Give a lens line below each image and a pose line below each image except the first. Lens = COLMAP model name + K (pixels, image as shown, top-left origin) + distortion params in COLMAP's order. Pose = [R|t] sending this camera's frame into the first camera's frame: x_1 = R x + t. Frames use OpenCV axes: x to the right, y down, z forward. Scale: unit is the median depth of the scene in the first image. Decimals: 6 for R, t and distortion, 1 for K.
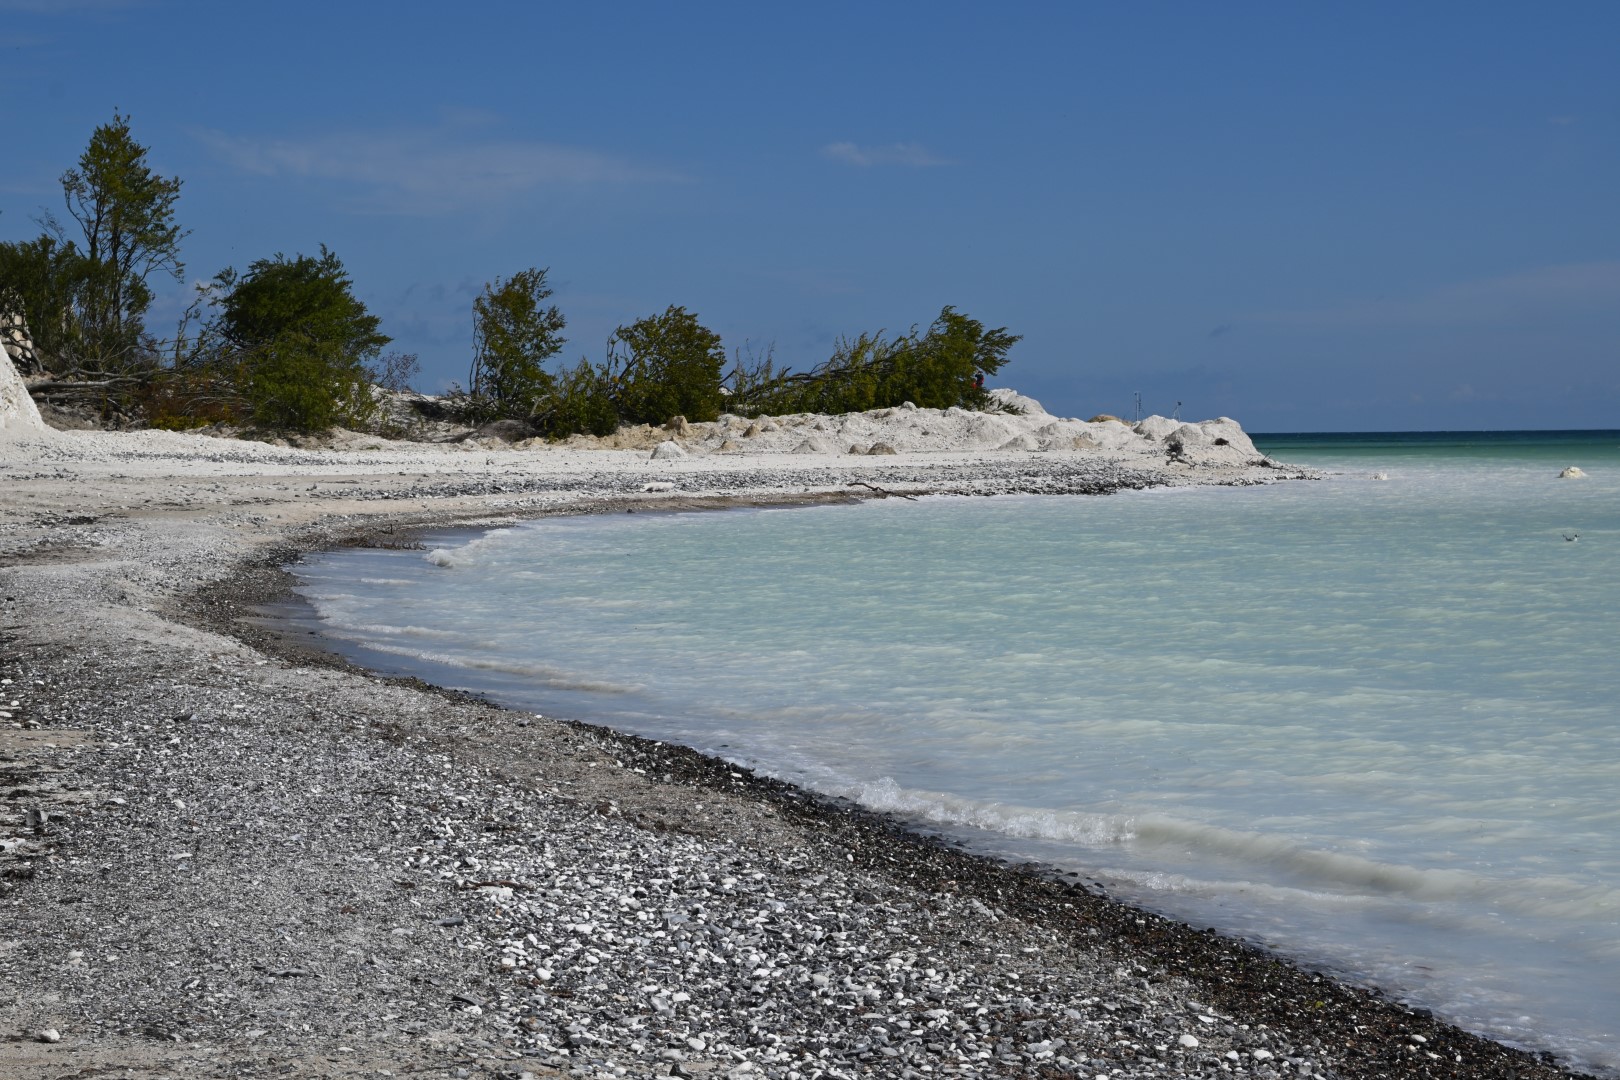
lens RADIAL K [[3505.5, 0, 810.2], [0, 3505.5, 538.8], [0, 0, 1]] dist [-0.005422, 0.000000]
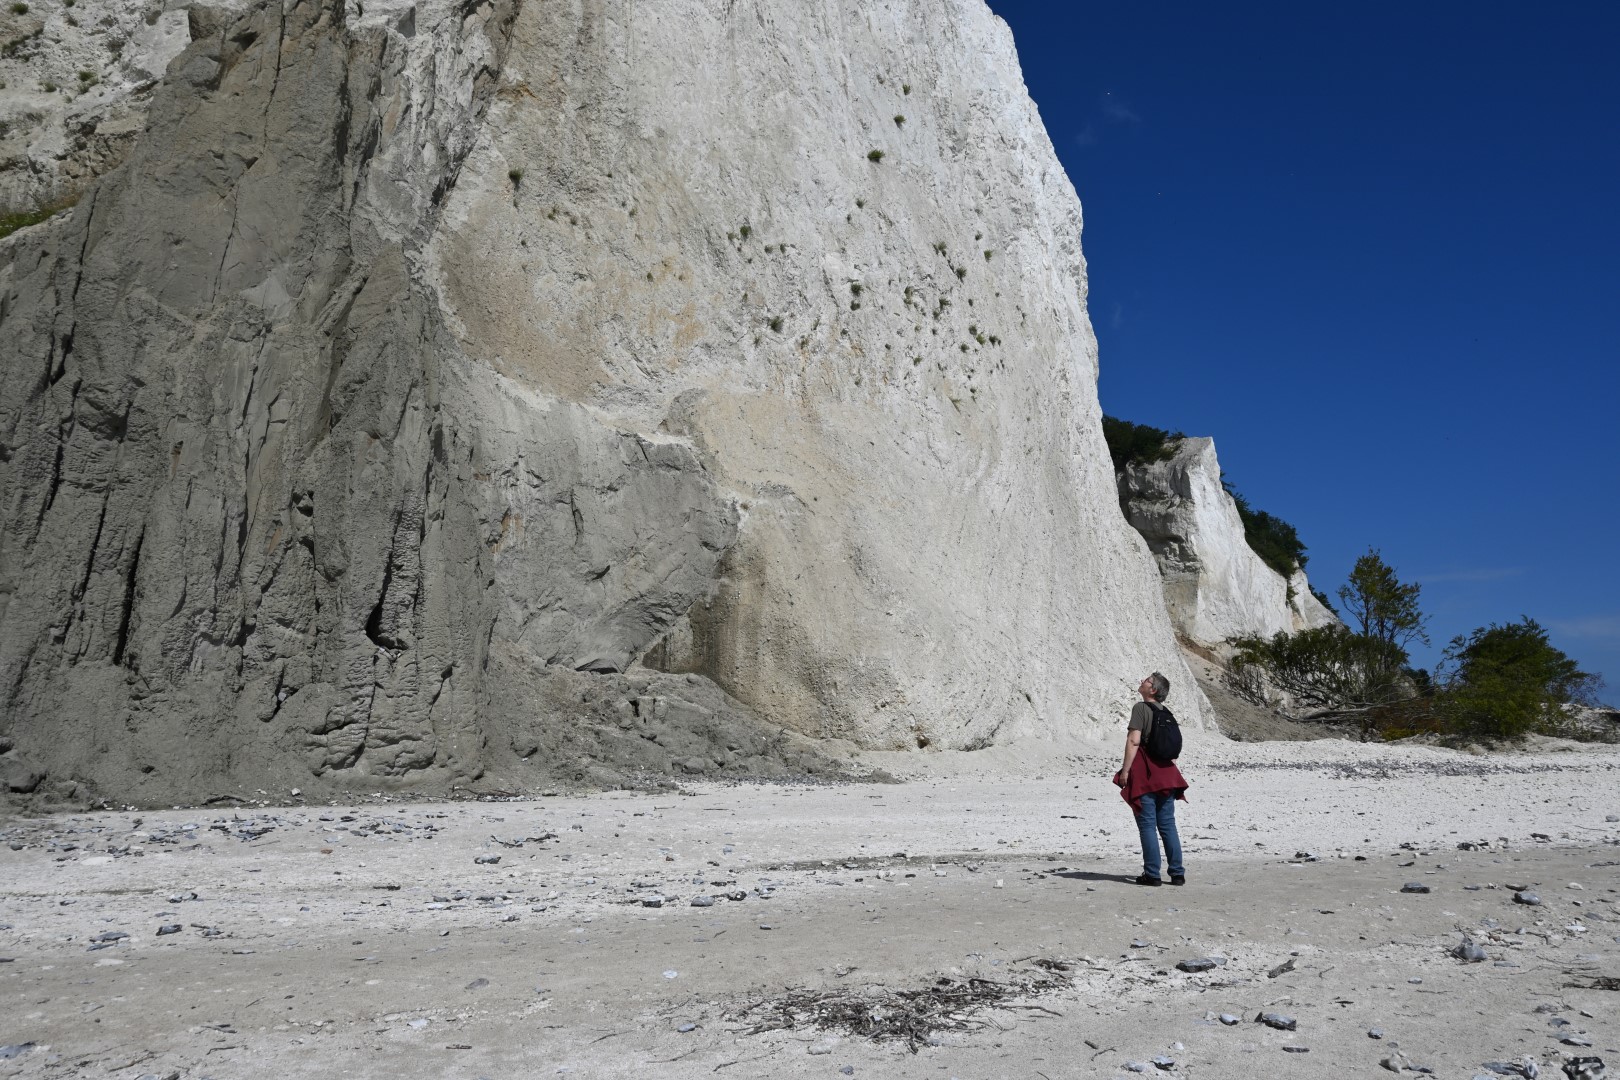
lens RADIAL K [[1109.0, 0, 812.5], [0, 1109.0, 528.8], [0, 0, 1]] dist [0.000456, 0.000717]
pose [[0.737344, -0.149207, -0.658833, -0.043449], [-0.001316, 0.974982, -0.222279, -0.012035], [0.675516, 0.164763, 0.718701, 0.435608]]
